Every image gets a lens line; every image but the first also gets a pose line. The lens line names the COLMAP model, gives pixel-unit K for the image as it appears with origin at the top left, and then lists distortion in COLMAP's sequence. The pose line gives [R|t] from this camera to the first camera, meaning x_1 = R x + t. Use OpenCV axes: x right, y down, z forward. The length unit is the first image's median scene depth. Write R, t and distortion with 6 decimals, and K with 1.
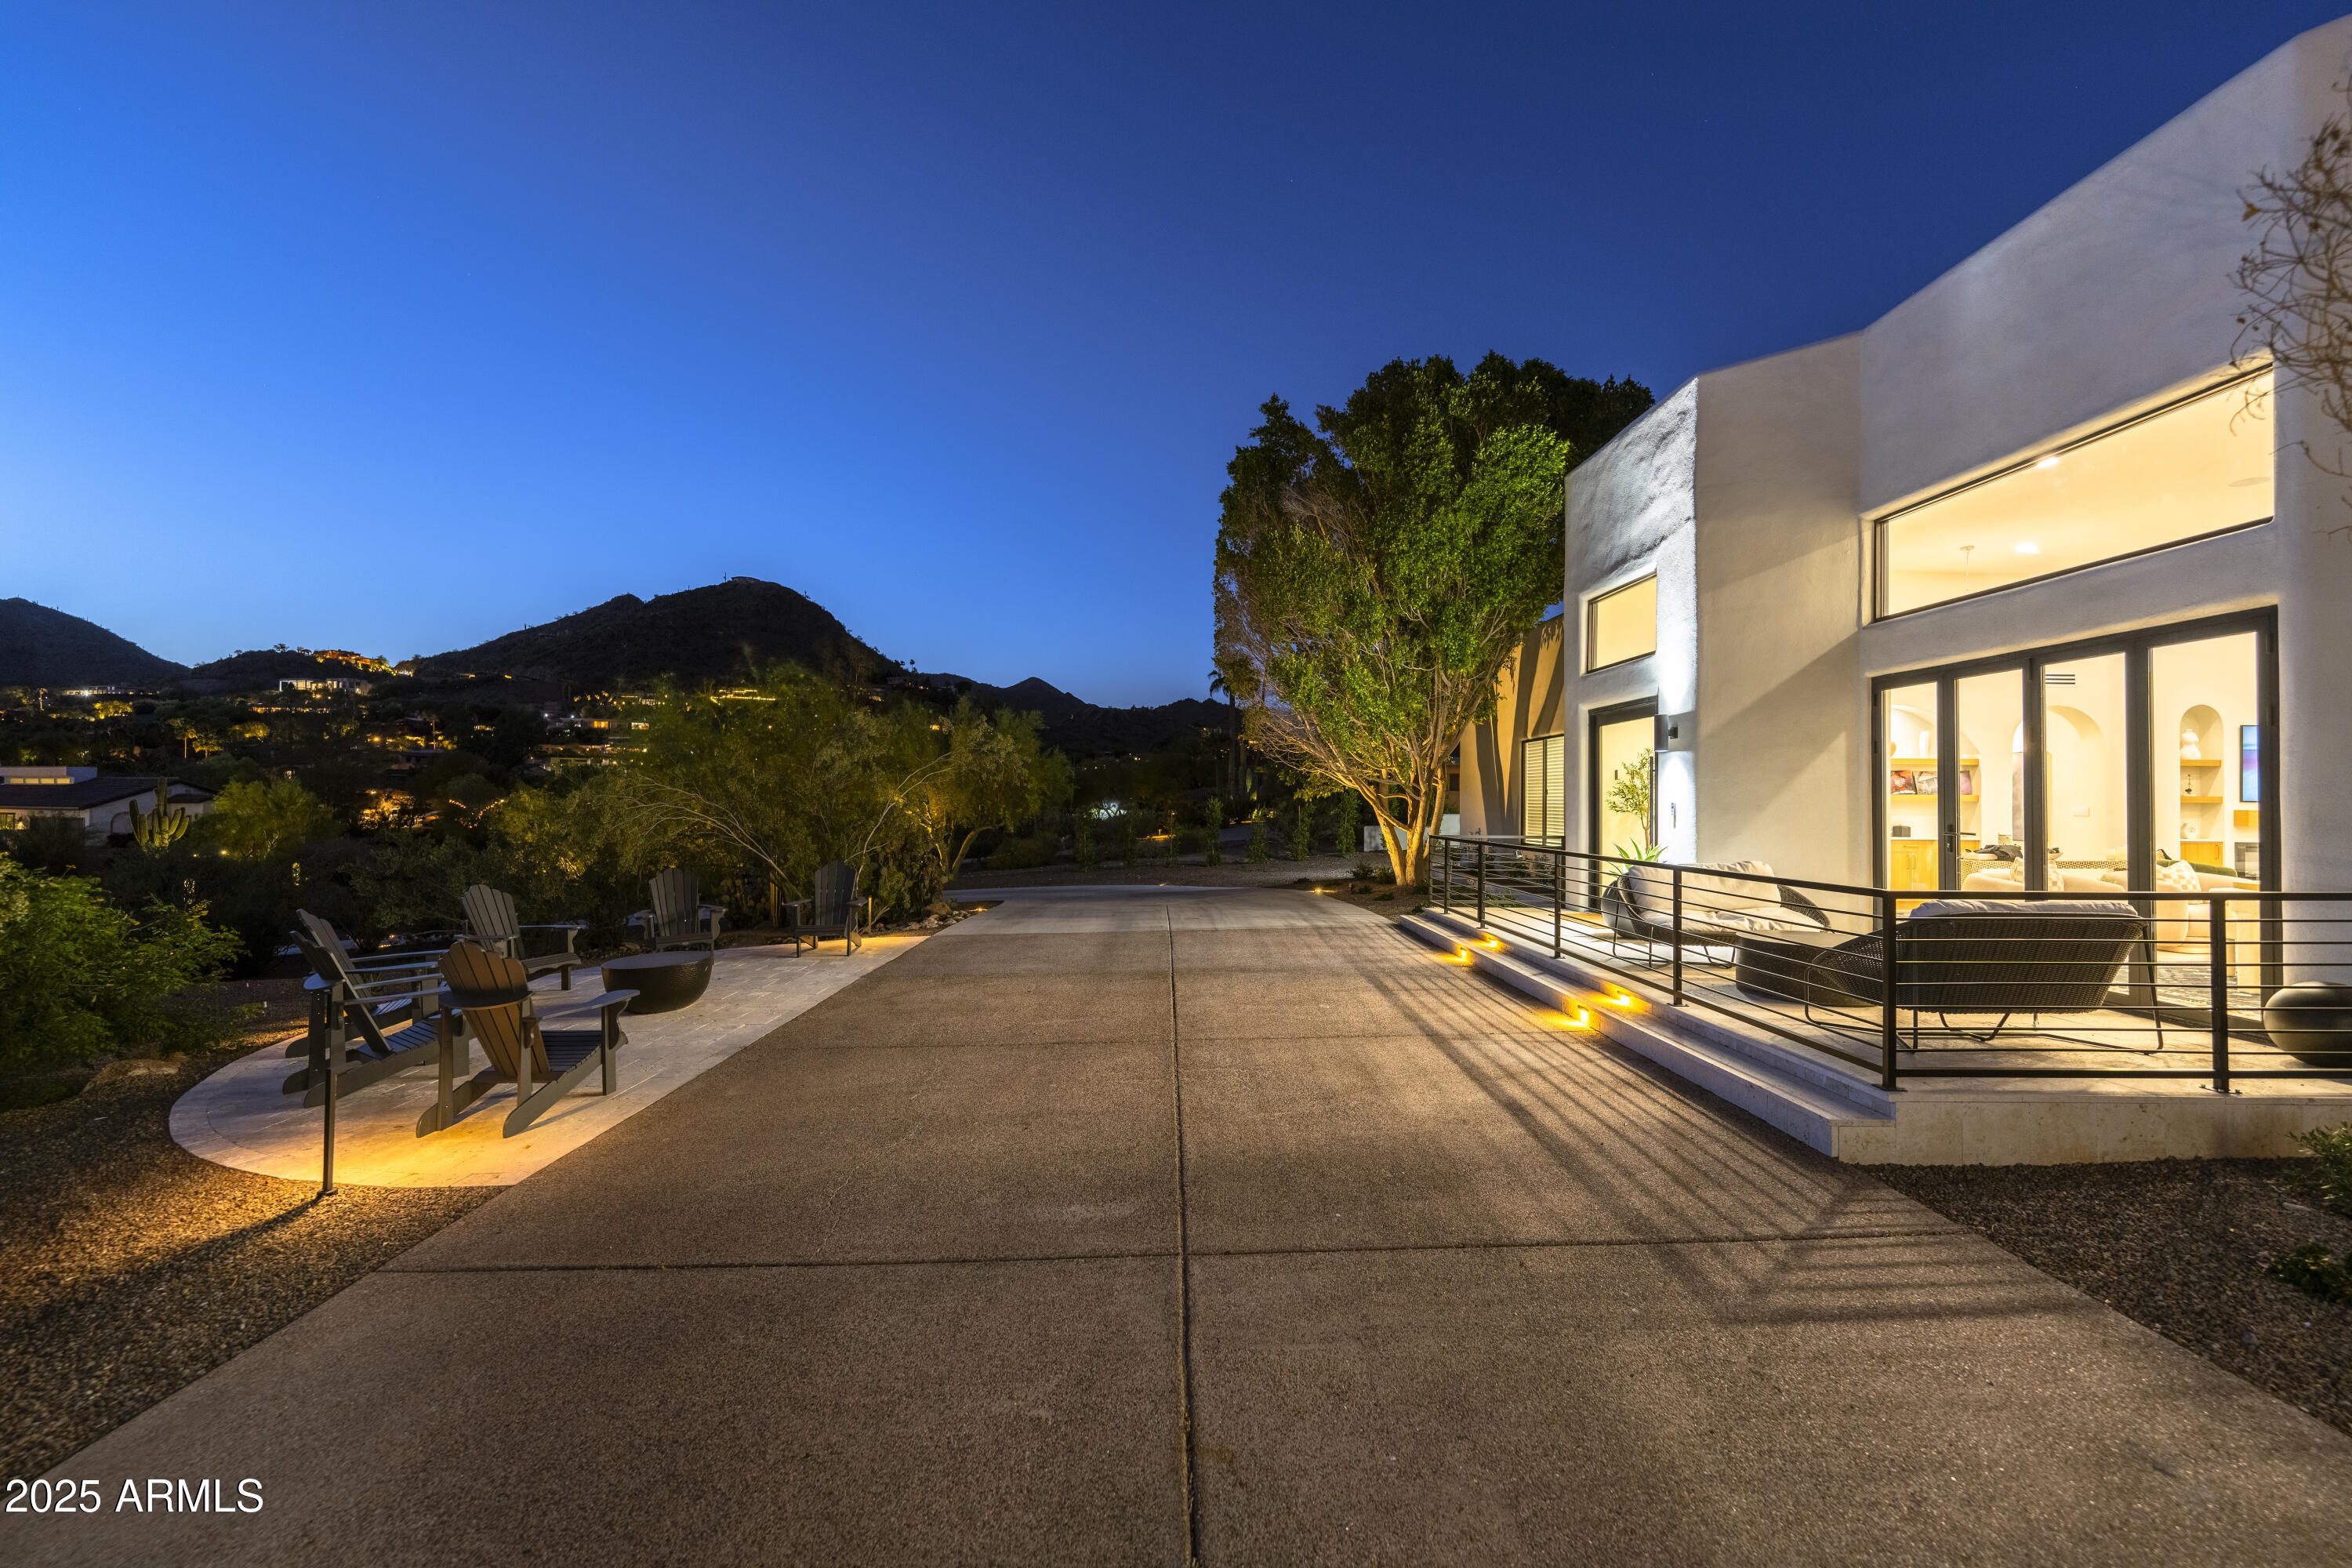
lens RADIAL K [[927.7, 0, 1183.7], [0, 927.7, 798.7], [0, 0, 1]] dist [-0.001650, -0.000264]
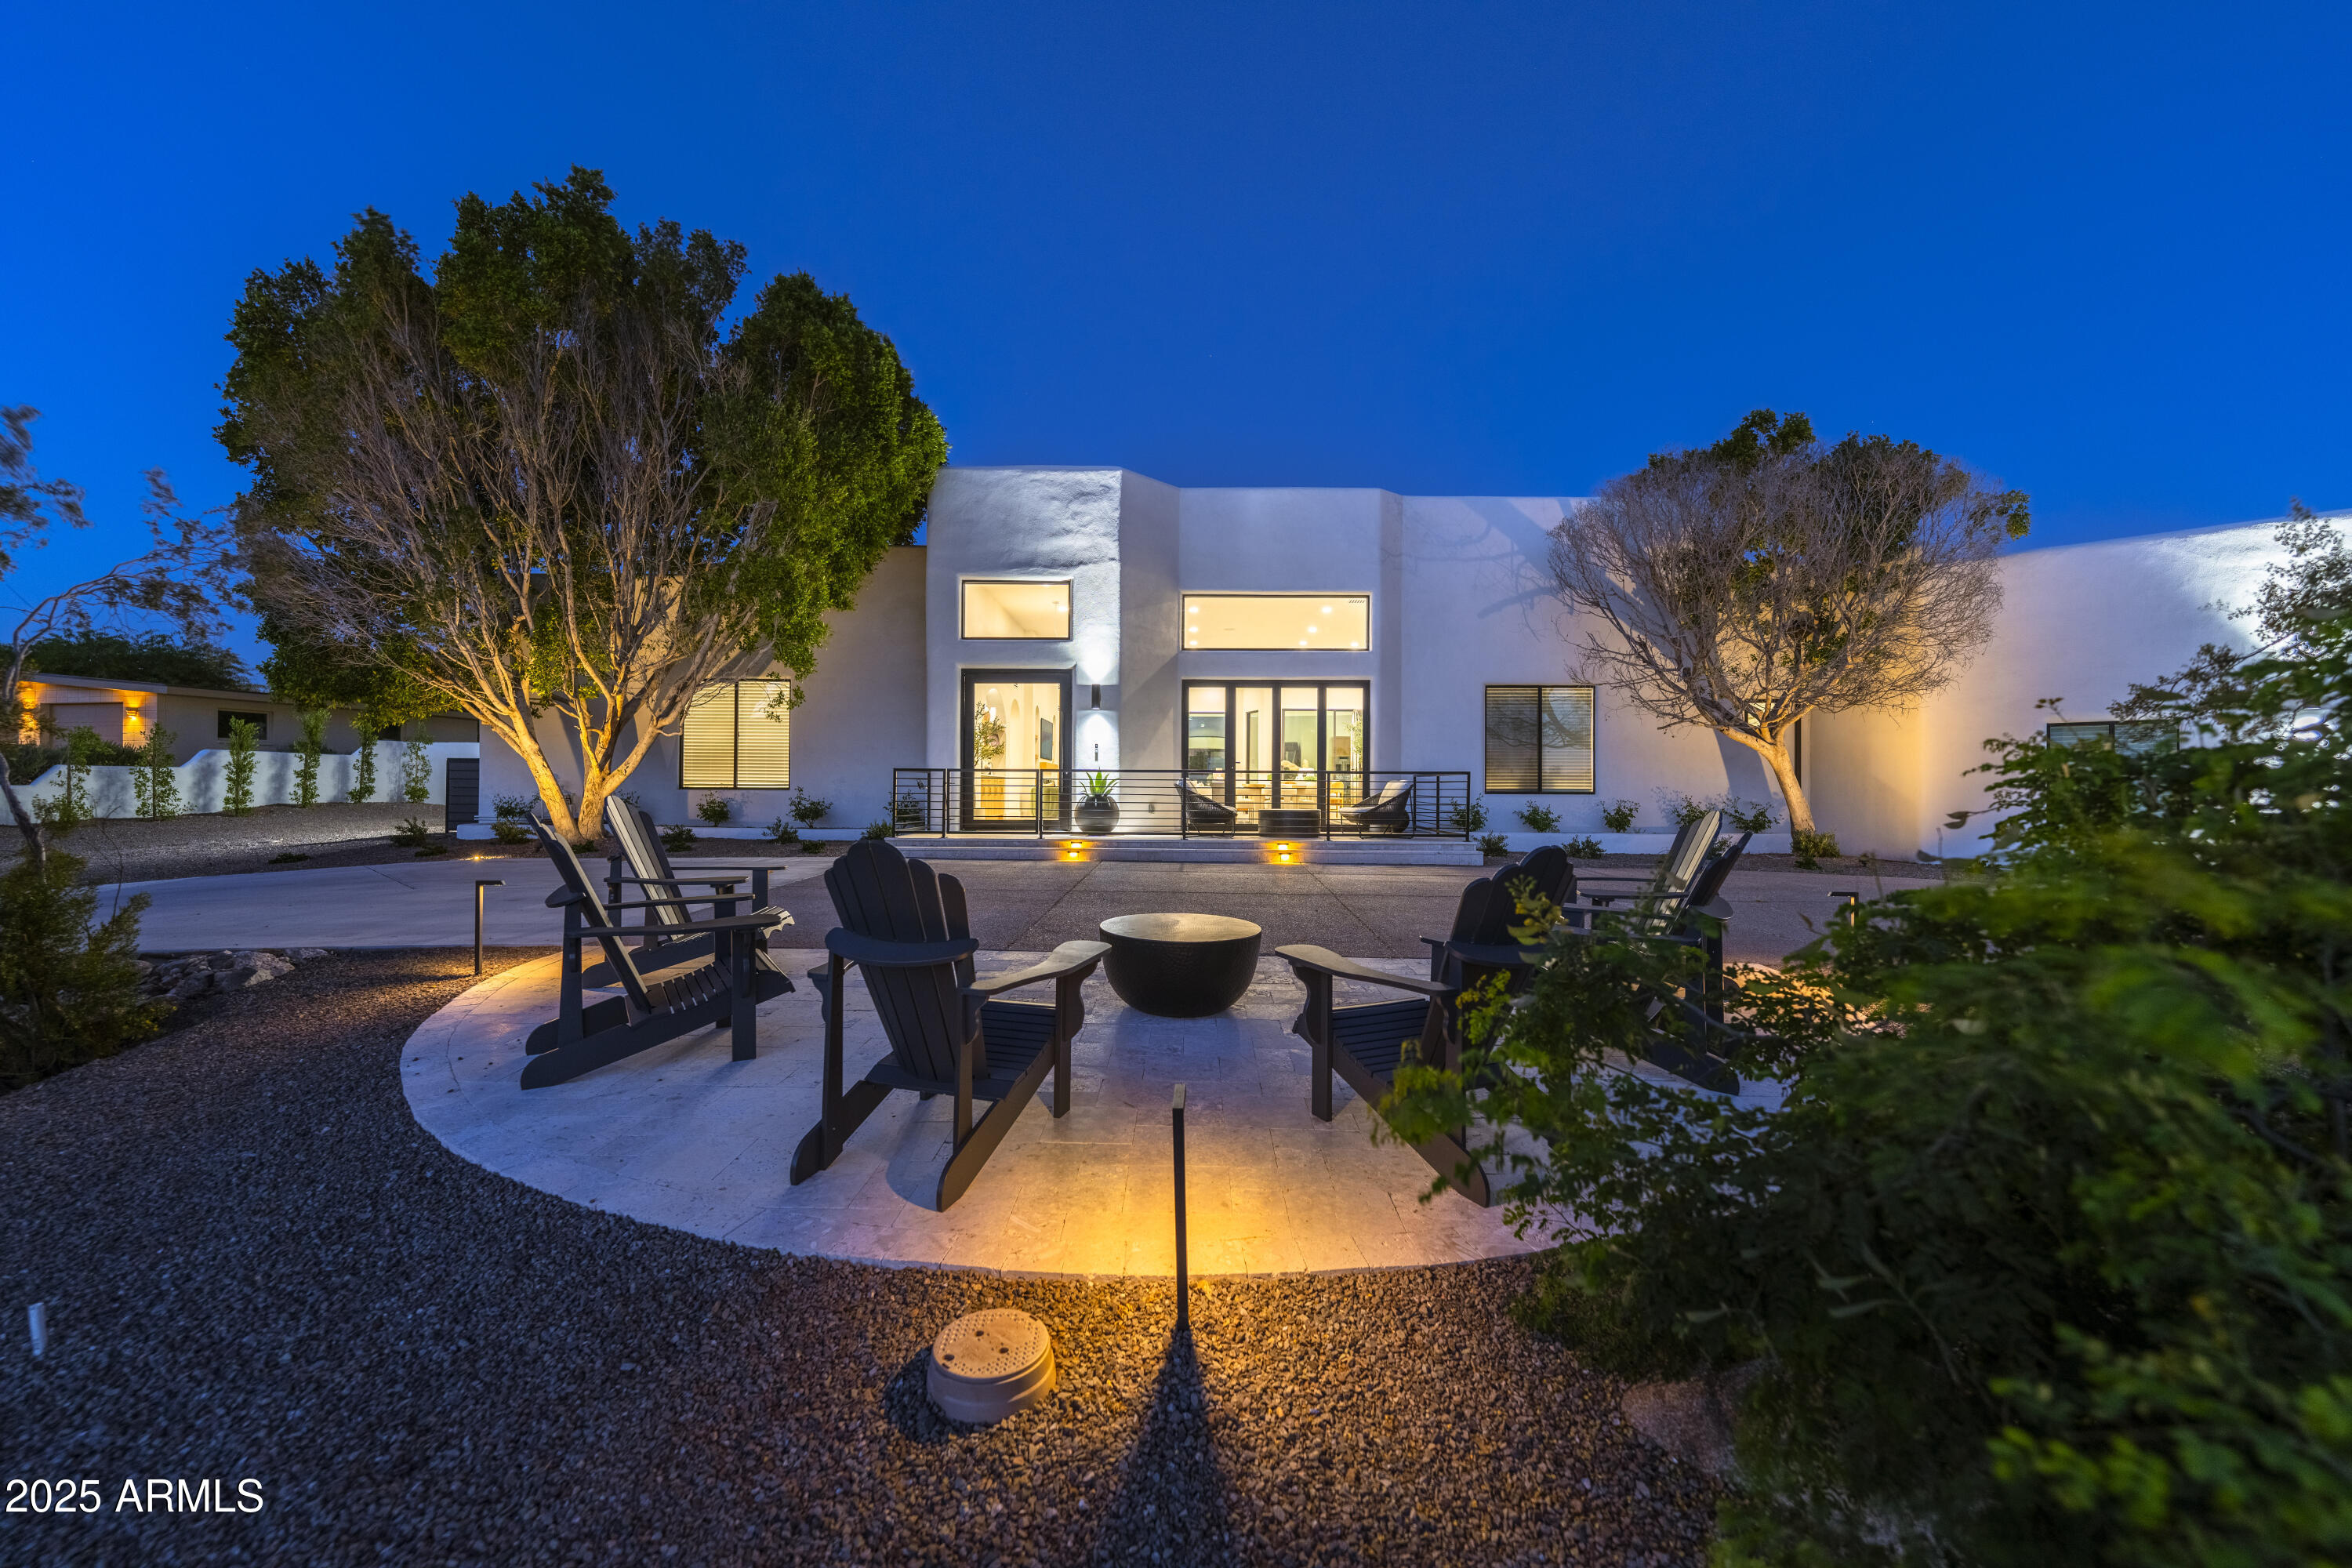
lens RADIAL K [[927.7, 0, 1174.3], [0, 927.7, 792.5], [0, 0, 1]] dist [-0.001650, -0.000264]
pose [[0.046853, -0.004927, 0.998890, -0.995245], [-0.010526, 0.999930, 0.005425, 0.075907], [-0.998846, -0.010769, 0.046797, 0.832700]]
